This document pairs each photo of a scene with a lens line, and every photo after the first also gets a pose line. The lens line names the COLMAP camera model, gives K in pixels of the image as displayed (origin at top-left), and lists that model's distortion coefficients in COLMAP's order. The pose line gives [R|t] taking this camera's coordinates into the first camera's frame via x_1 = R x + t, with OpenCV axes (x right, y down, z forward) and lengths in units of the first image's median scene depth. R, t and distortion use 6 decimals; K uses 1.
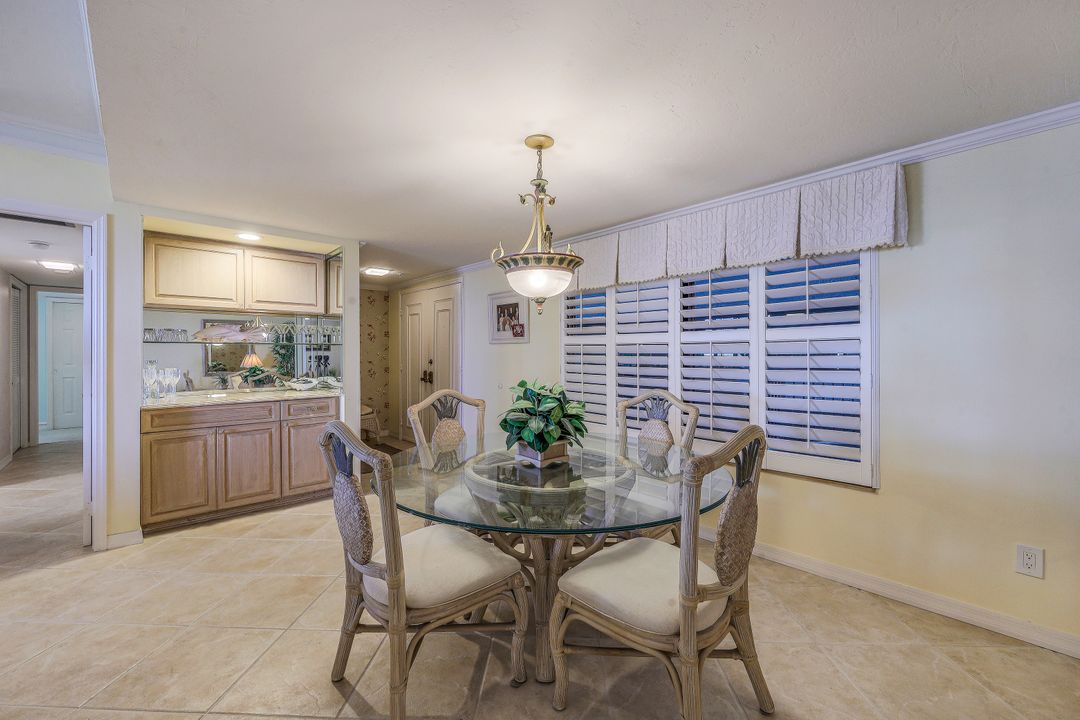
lens RADIAL K [[442.7, 0, 542.6], [0, 442.7, 354.8], [0, 0, 1]] dist [-0.000602, 0.000143]
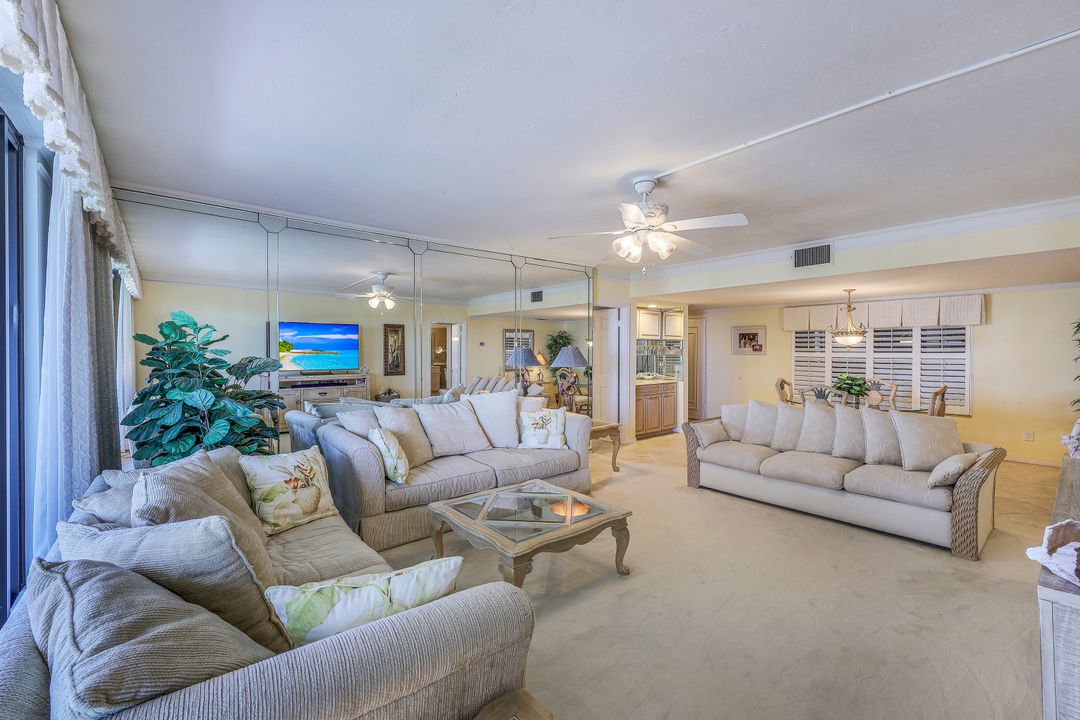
lens RADIAL K [[460.3, 0, 539.9], [0, 460.3, 354.7], [0, 0, 1]] dist [0.000585, 0.000161]
pose [[0.998360, 0.002845, -0.057171, -1.354122], [-0.002460, 0.999974, 0.006799, -0.060044], [0.057189, -0.006647, 0.998341, -1.537855]]
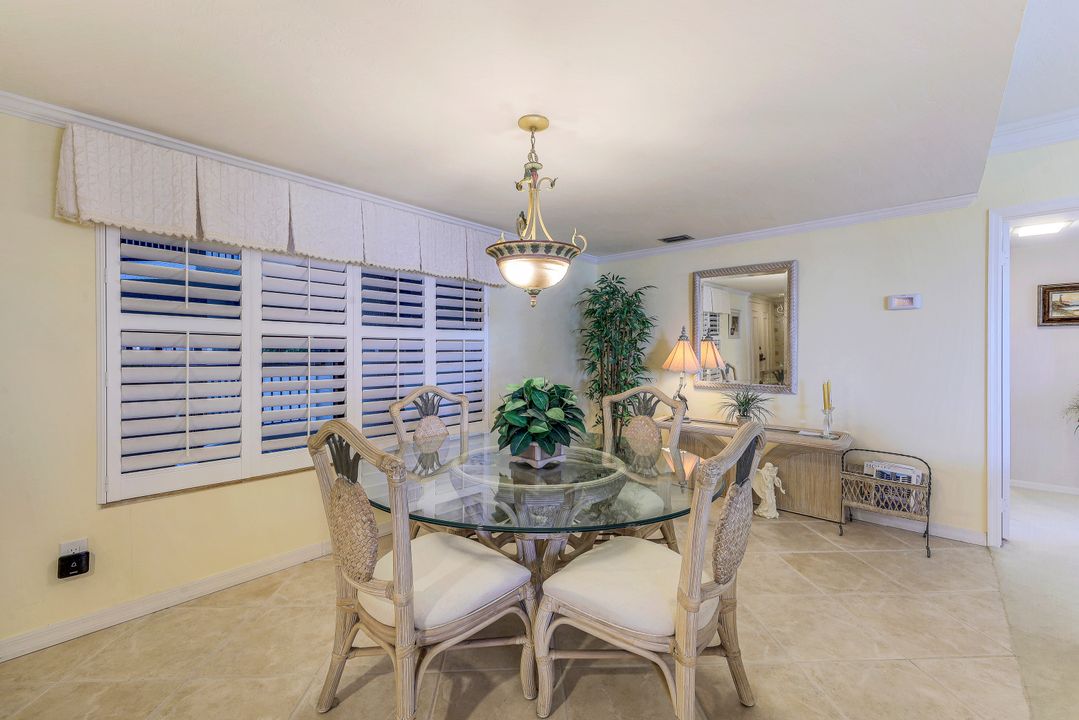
lens RADIAL K [[437.1, 0, 535.1], [0, 437.1, 353.7], [0, 0, 1]] dist [0.001690, -0.000023]
pose [[-0.079320, -0.007625, 0.996820, -0.697486], [-0.005926, 0.999957, 0.007177, -0.002712], [-0.996832, -0.005338, -0.079362, 0.801968]]
